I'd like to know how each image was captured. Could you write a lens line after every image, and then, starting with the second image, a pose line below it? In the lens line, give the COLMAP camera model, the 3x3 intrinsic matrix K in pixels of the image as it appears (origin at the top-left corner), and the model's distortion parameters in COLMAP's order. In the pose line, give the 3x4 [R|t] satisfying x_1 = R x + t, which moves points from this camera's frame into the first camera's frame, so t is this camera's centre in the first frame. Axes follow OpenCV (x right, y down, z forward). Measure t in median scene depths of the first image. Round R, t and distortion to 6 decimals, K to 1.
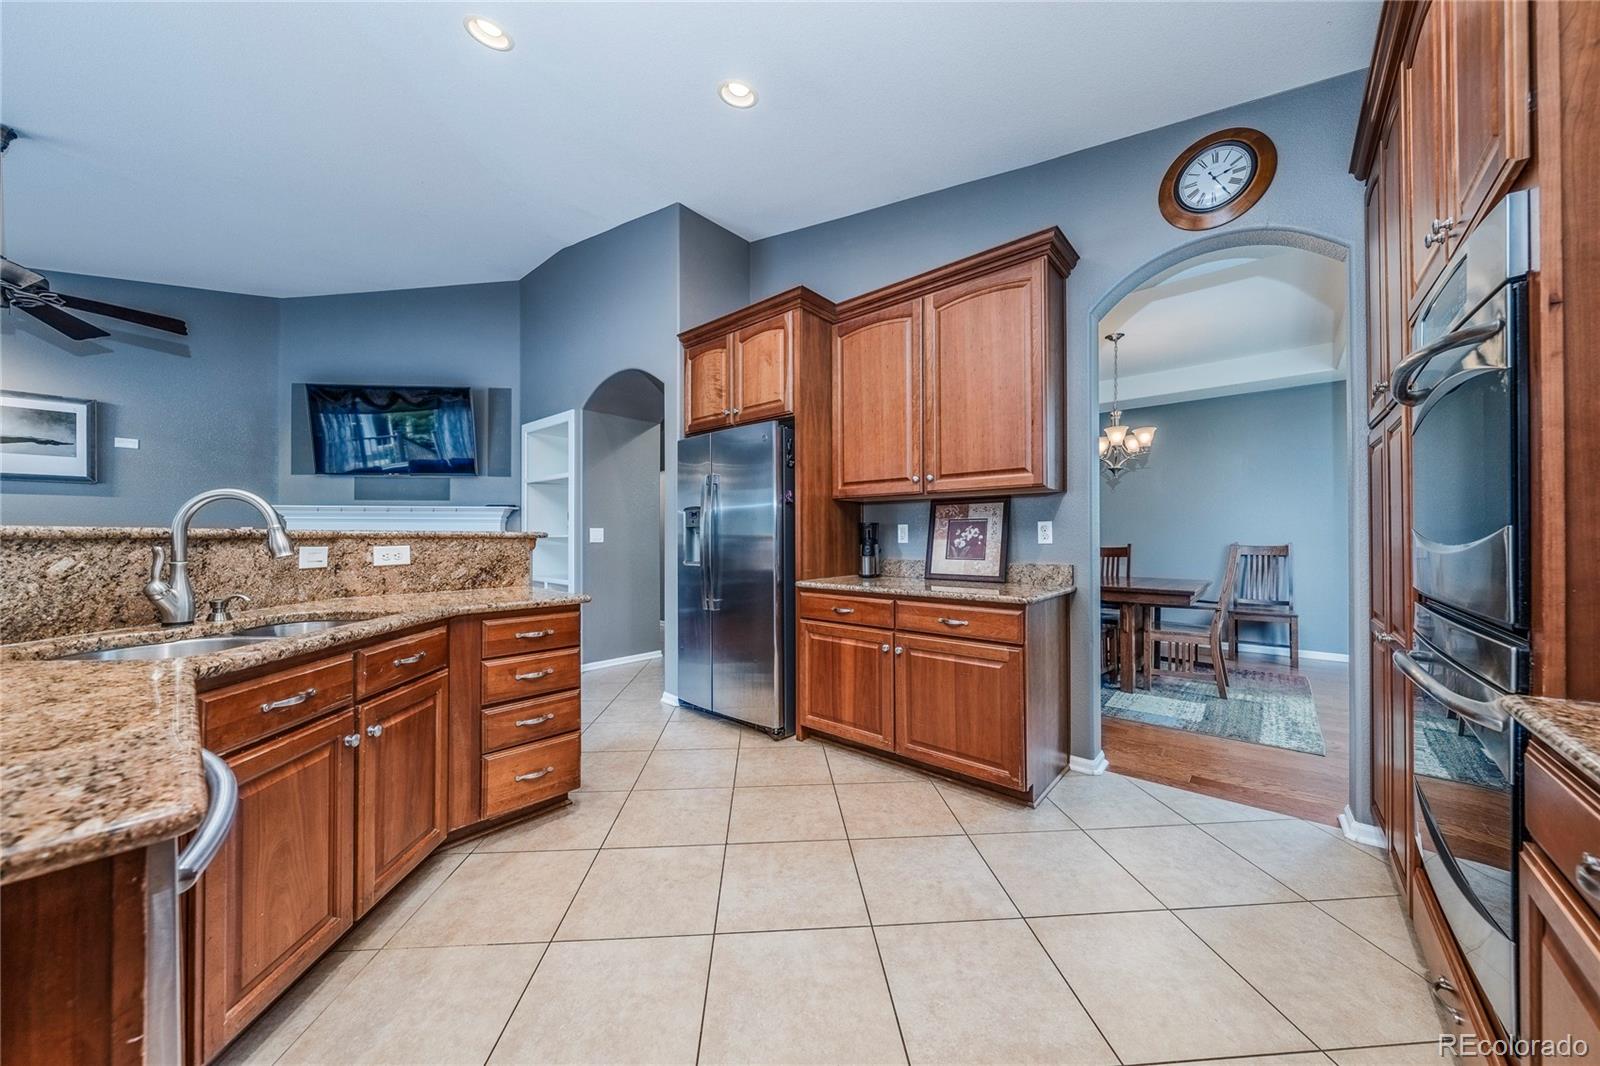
lens RADIAL K [[560.9, 0, 809.9], [0, 560.9, 537.2], [0, 0, 1]] dist [0.001755, 0.000193]
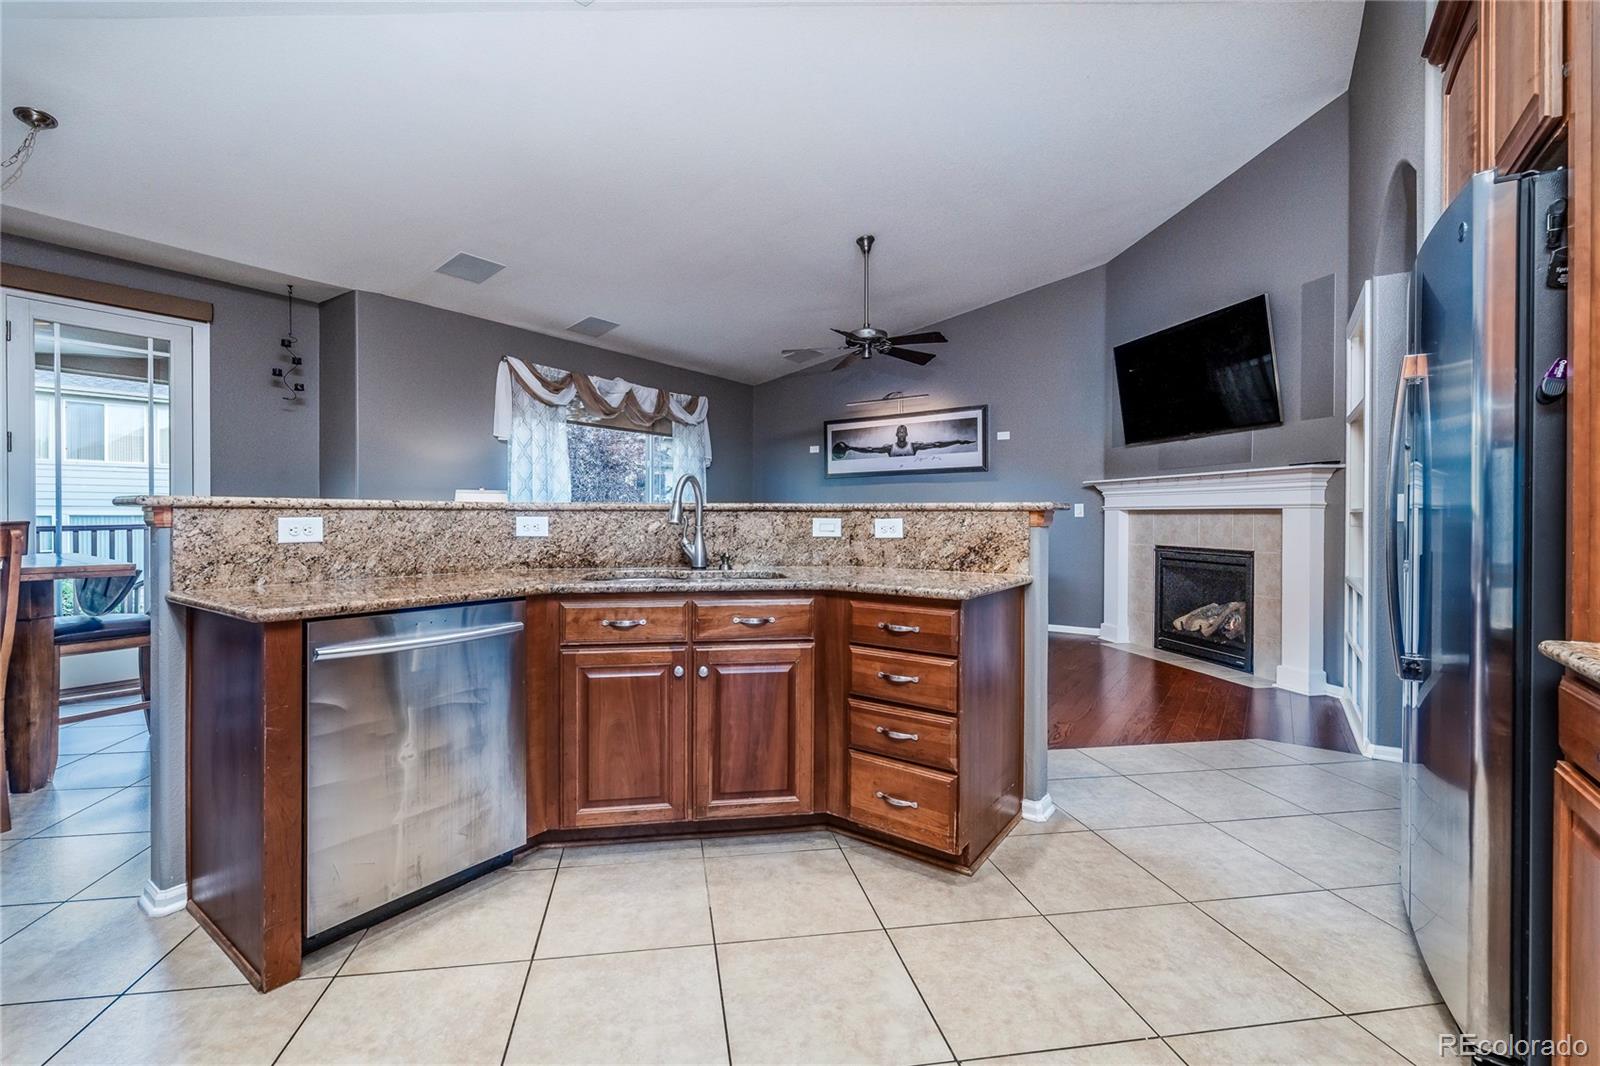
lens RADIAL K [[699.1, 0, 737.3], [0, 699.1, 519.6], [0, 0, 1]] dist [0.000191, 0.000063]
pose [[0.042568, 0.004232, -0.999085, 0.424434], [-0.001812, 0.999990, 0.004159, 0.011460], [0.999092, 0.001634, 0.042576, 0.613202]]
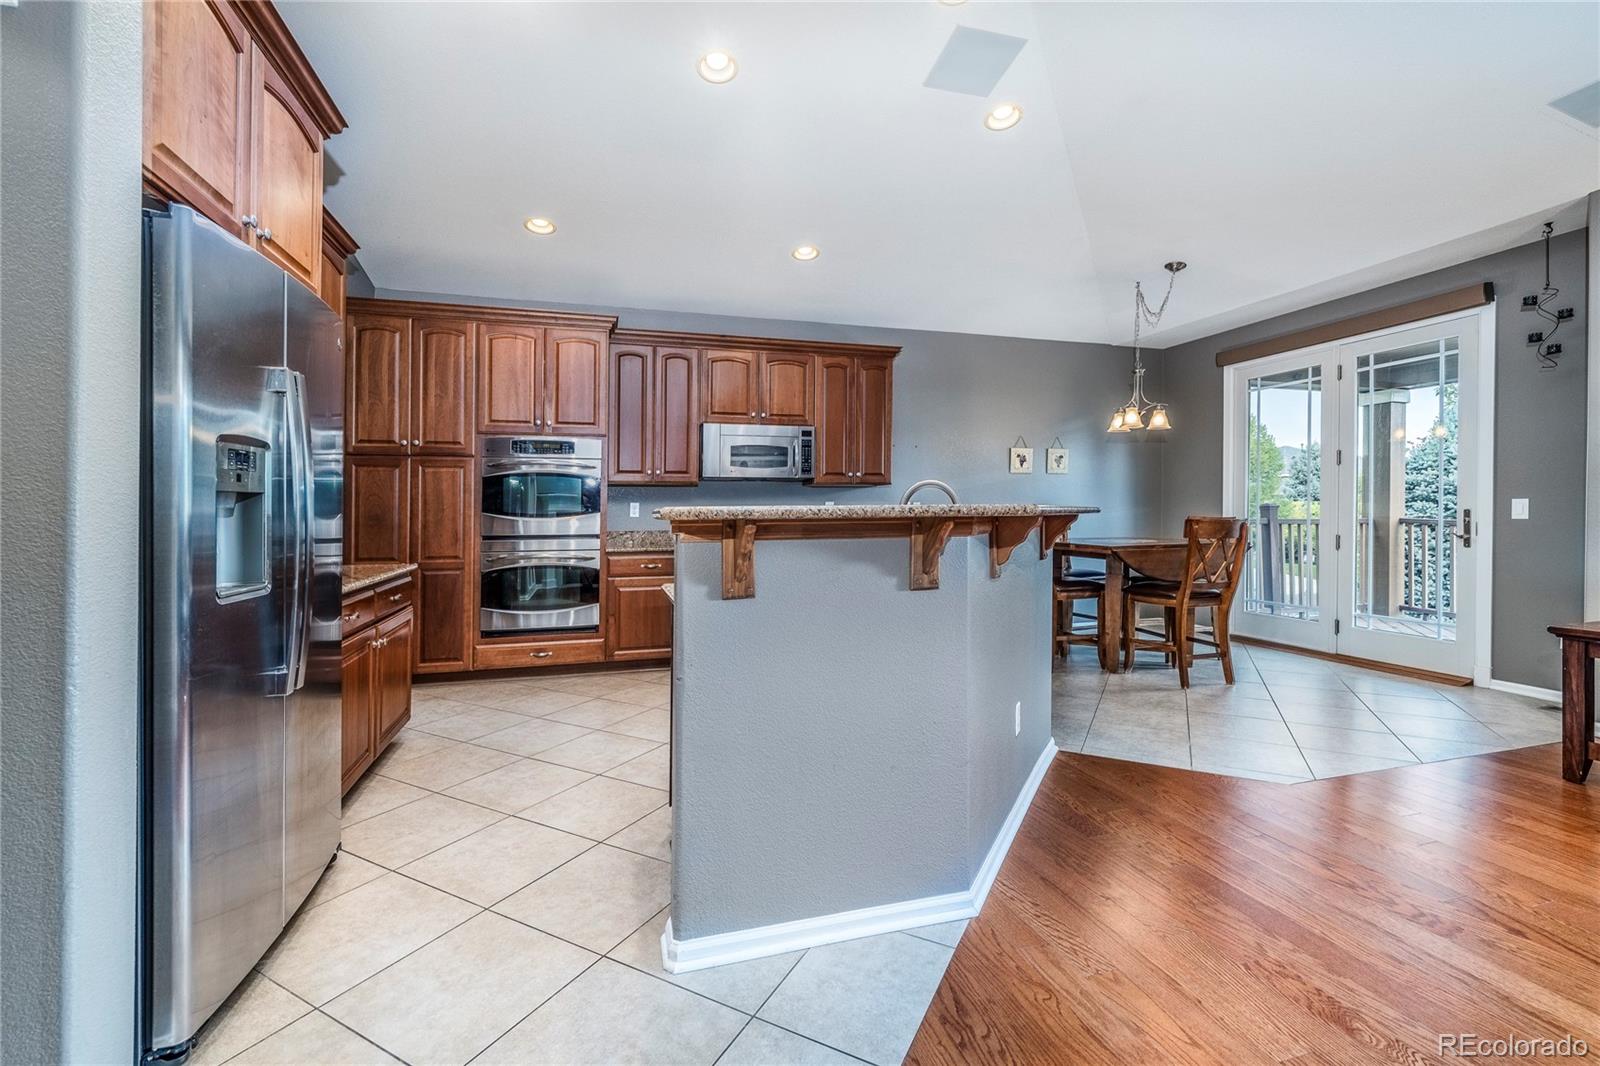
lens RADIAL K [[688.2, 0, 800.9], [0, 688.2, 519.5], [0, 0, 1]] dist [-0.001559, 0.000304]
pose [[-0.840562, -0.003420, 0.541704, -0.954427], [0.002195, 0.999950, 0.009718, -0.004816], [-0.541710, 0.009358, -0.840513, 1.534528]]
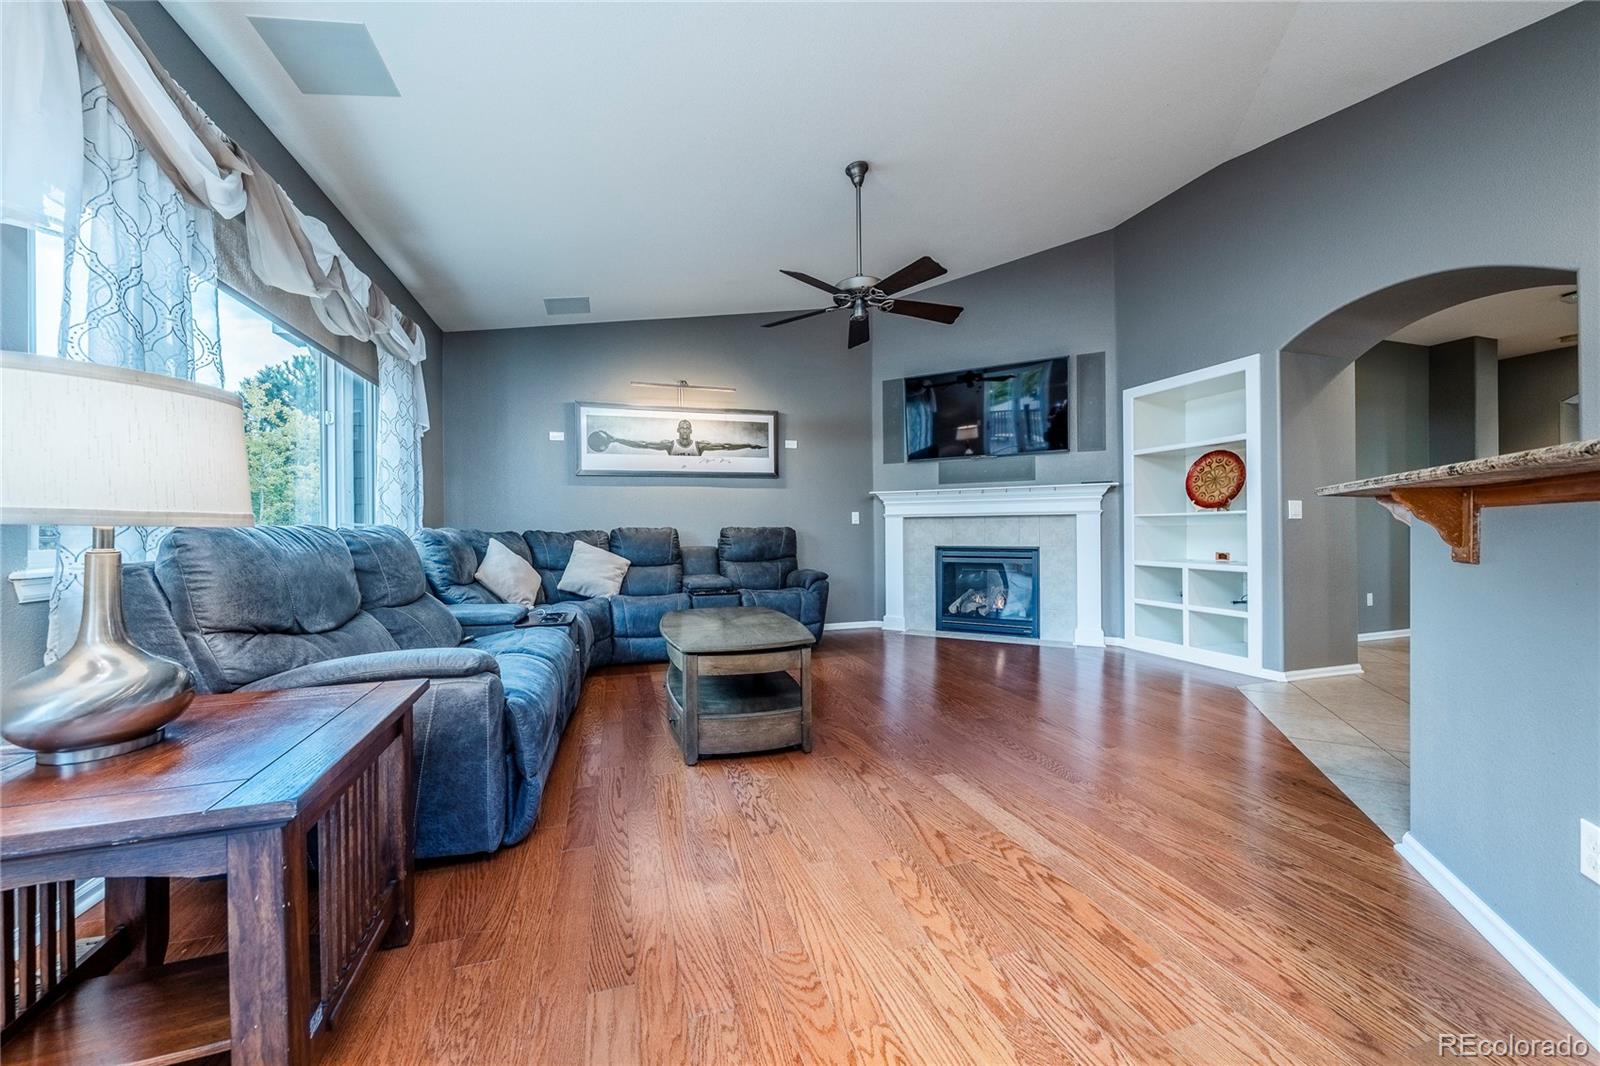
lens RADIAL K [[567.5, 0, 772.7], [0, 567.5, 535.6], [0, 0, 1]] dist [0.000653, 0.000065]
pose [[0.843462, -0.003698, -0.537176, -0.979588], [0.009180, 0.999930, 0.007531, 0.035254], [0.537110, -0.011283, 0.843436, -0.104665]]
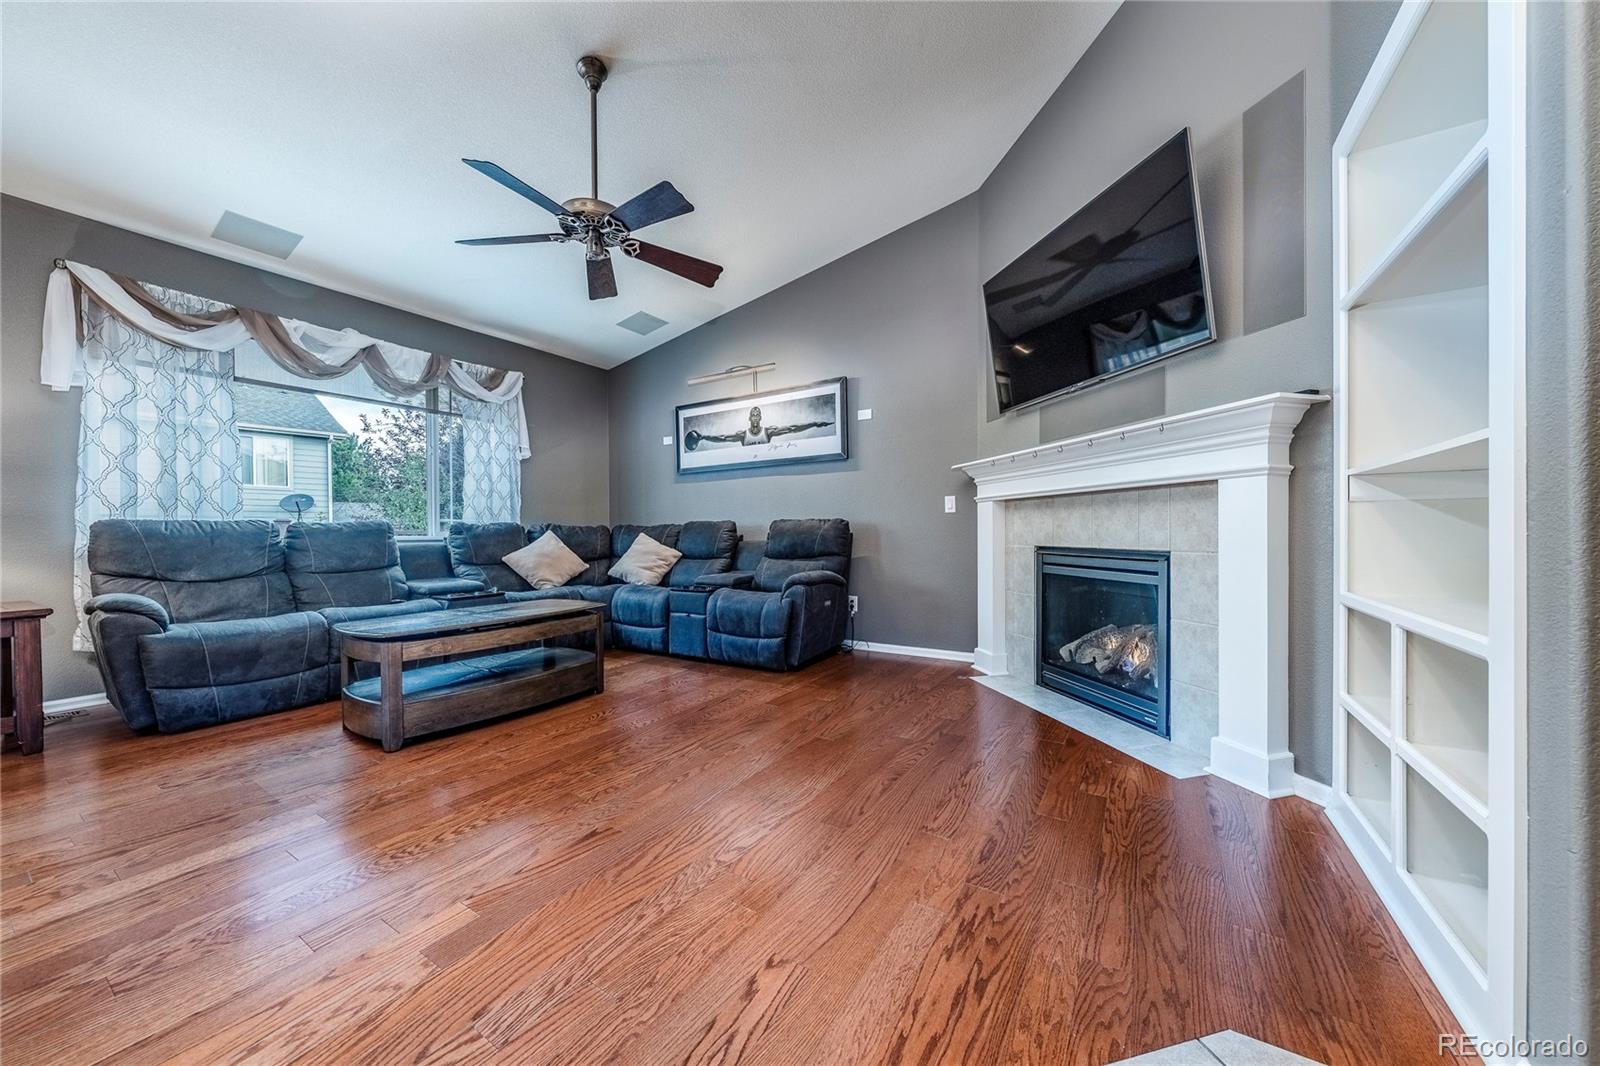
lens RADIAL K [[560.9, 0, 809.9], [0, 560.9, 537.2], [0, 0, 1]] dist [0.001755, 0.000193]
pose [[0.158946, 0.006573, -0.987265, -0.451565], [0.008354, 0.999933, 0.008002, 0.060707], [0.987252, -0.009519, 0.158881, 1.251043]]
